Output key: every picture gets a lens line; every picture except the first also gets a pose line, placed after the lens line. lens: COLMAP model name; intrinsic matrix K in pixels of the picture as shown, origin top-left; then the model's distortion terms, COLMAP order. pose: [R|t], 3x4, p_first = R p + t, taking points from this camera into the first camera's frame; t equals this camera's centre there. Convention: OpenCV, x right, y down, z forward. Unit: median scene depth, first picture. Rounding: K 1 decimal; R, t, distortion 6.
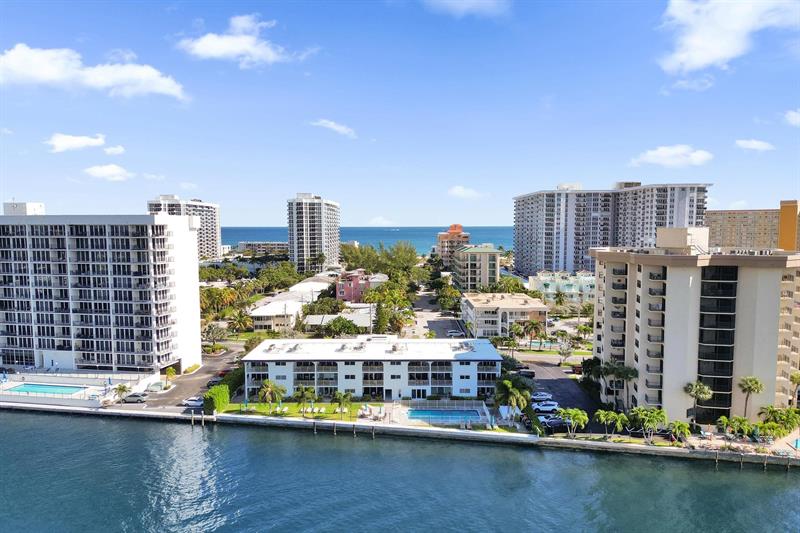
lens RADIAL K [[566.7, 0, 398.7], [0, 566.7, 260.1], [0, 0, 1]] dist [0.063426, -0.063807]
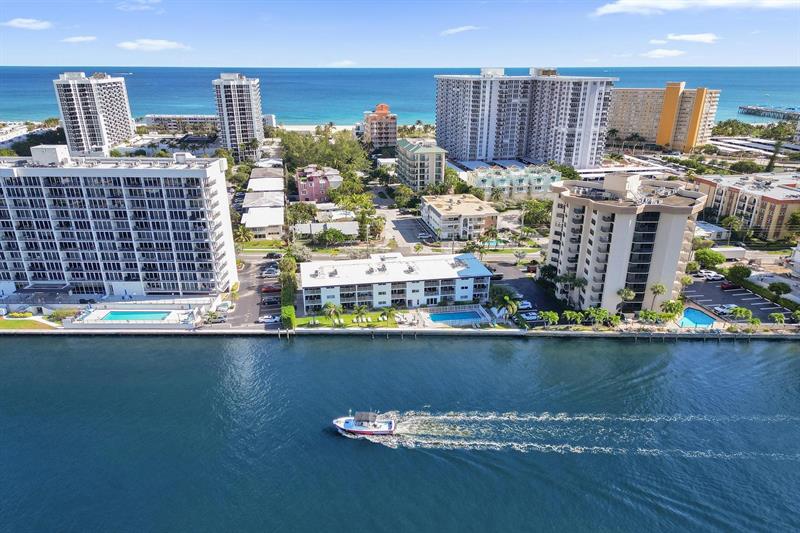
lens RADIAL K [[552.3, 0, 397.0], [0, 552.3, 288.6], [0, 0, 1]] dist [0.061872, -0.059587]
pose [[0.983379, -0.067480, 0.168558, -0.240956], [0.013634, 0.953193, 0.302054, -0.177534], [-0.181051, -0.294736, 0.938270, -0.204700]]
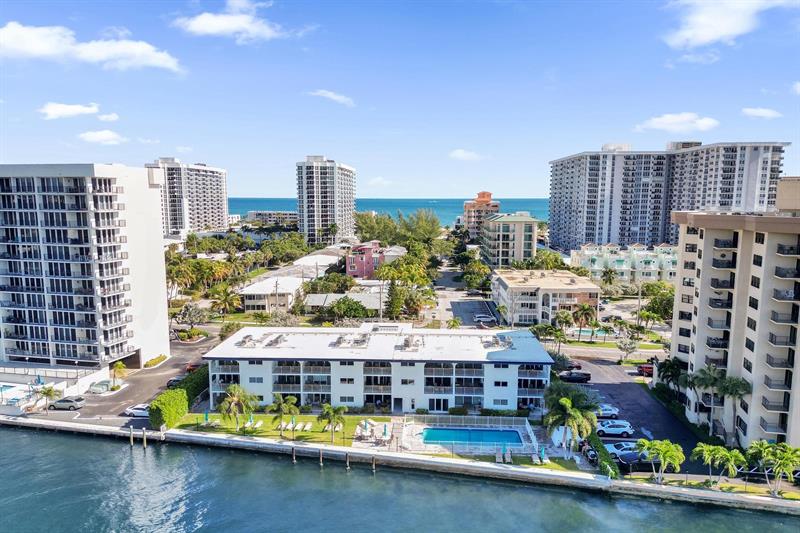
lens RADIAL K [[591.2, 0, 400.0], [0, 591.2, 266.5], [0, 0, 1]] dist [0.068624, -0.078154]
pose [[0.999319, 0.009263, -0.035724, 0.009761], [-0.007217, 0.998349, 0.056982, 0.008256], [0.036193, -0.056685, 0.997736, 0.203304]]
